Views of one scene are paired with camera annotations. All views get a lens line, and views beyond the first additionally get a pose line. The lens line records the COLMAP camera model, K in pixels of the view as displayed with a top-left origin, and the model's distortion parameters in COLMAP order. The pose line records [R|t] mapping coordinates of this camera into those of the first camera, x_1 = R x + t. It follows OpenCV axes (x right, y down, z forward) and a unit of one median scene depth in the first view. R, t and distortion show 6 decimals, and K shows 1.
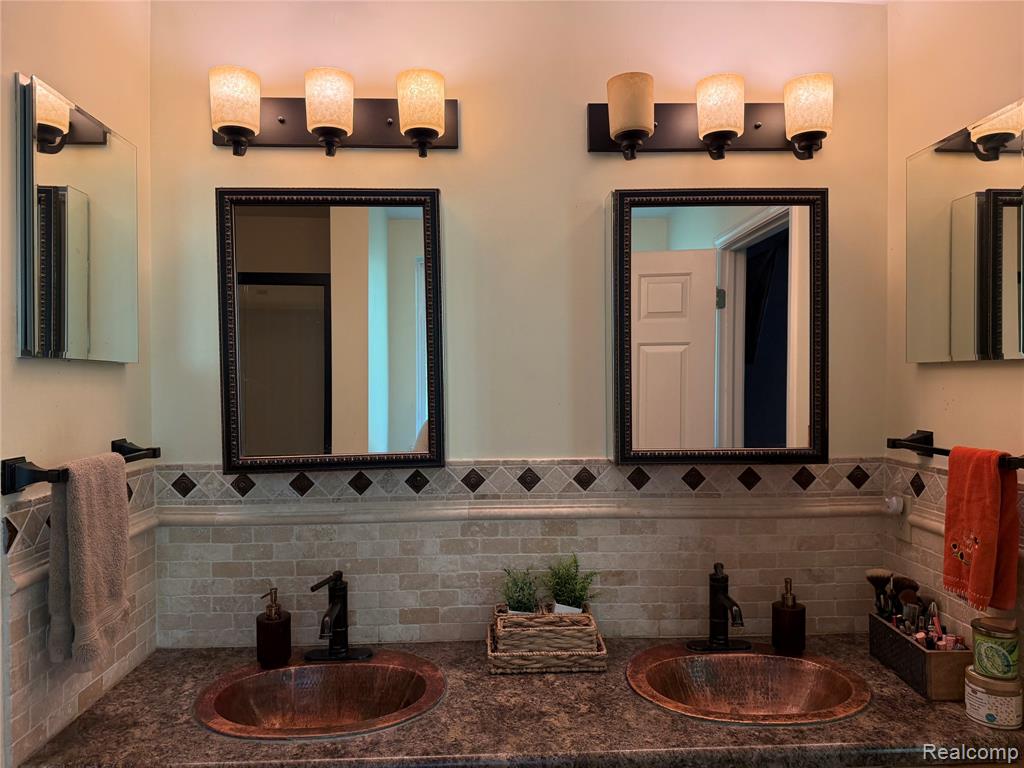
lens RADIAL K [[752.5, 0, 534.9], [0, 752.5, 374.8], [0, 0, 1]] dist [0.128780, -0.215973]
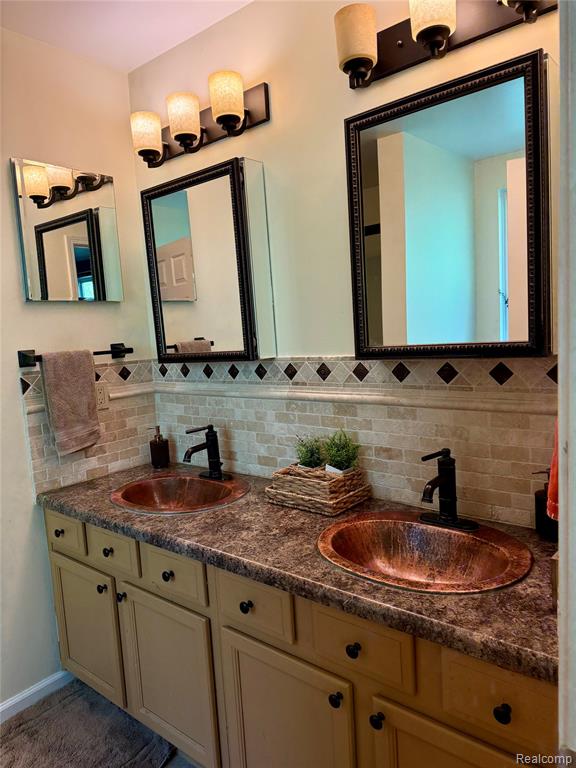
lens RADIAL K [[548.6, 0, 279.7], [0, 548.6, 388.4], [0, 0, 1]] dist [0.082861, -0.094313]
pose [[0.715103, 0.036310, -0.698075, 0.603994], [0.056027, 0.992460, 0.109016, 0.060311], [0.696770, -0.117069, 0.707677, 0.275768]]
